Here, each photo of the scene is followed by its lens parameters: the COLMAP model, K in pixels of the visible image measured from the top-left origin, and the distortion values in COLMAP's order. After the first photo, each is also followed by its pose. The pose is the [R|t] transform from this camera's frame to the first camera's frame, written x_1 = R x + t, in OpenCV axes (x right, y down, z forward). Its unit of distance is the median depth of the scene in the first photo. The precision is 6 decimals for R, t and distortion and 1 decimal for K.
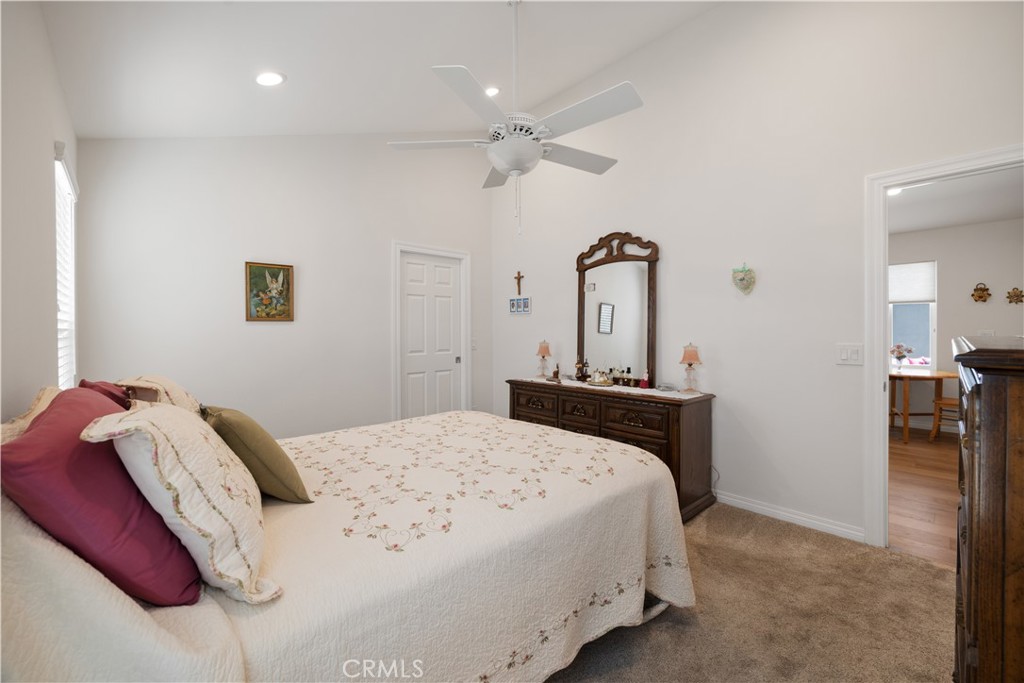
lens RADIAL K [[417.5, 0, 514.2], [0, 417.5, 338.5], [0, 0, 1]] dist [0.000179, 0.000034]
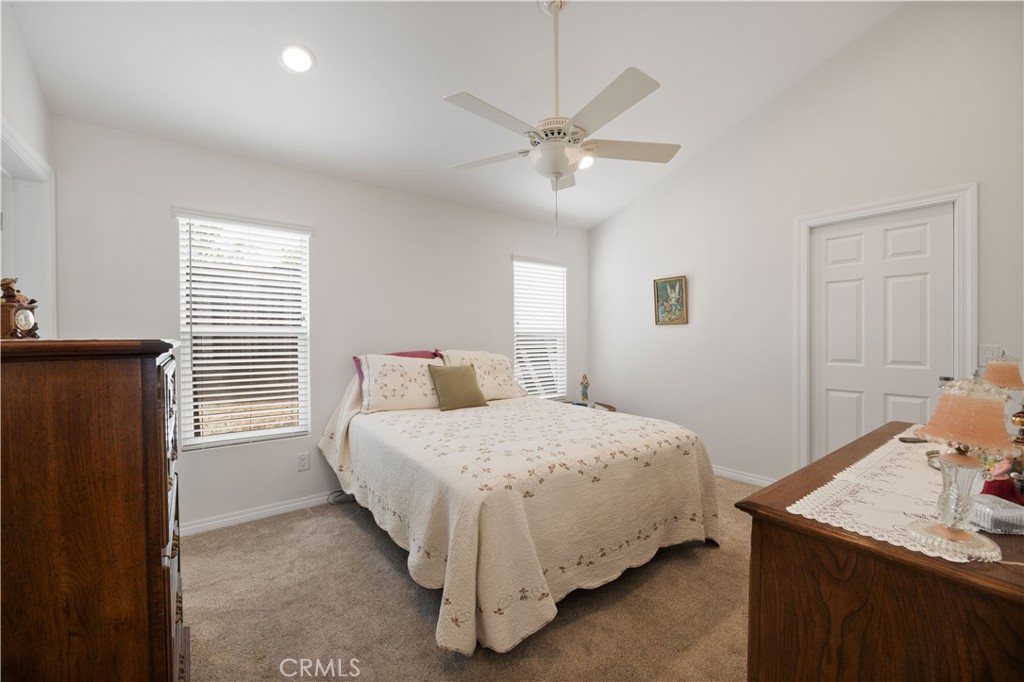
lens RADIAL K [[417.5, 0, 513.8], [0, 417.5, 337.6], [0, 0, 1]] dist [0.000179, 0.000034]
pose [[-0.095599, 0.007794, -0.995389, 0.671939], [-0.014649, 0.999850, 0.009236, -0.008222], [0.995312, 0.015465, -0.095470, 0.657978]]
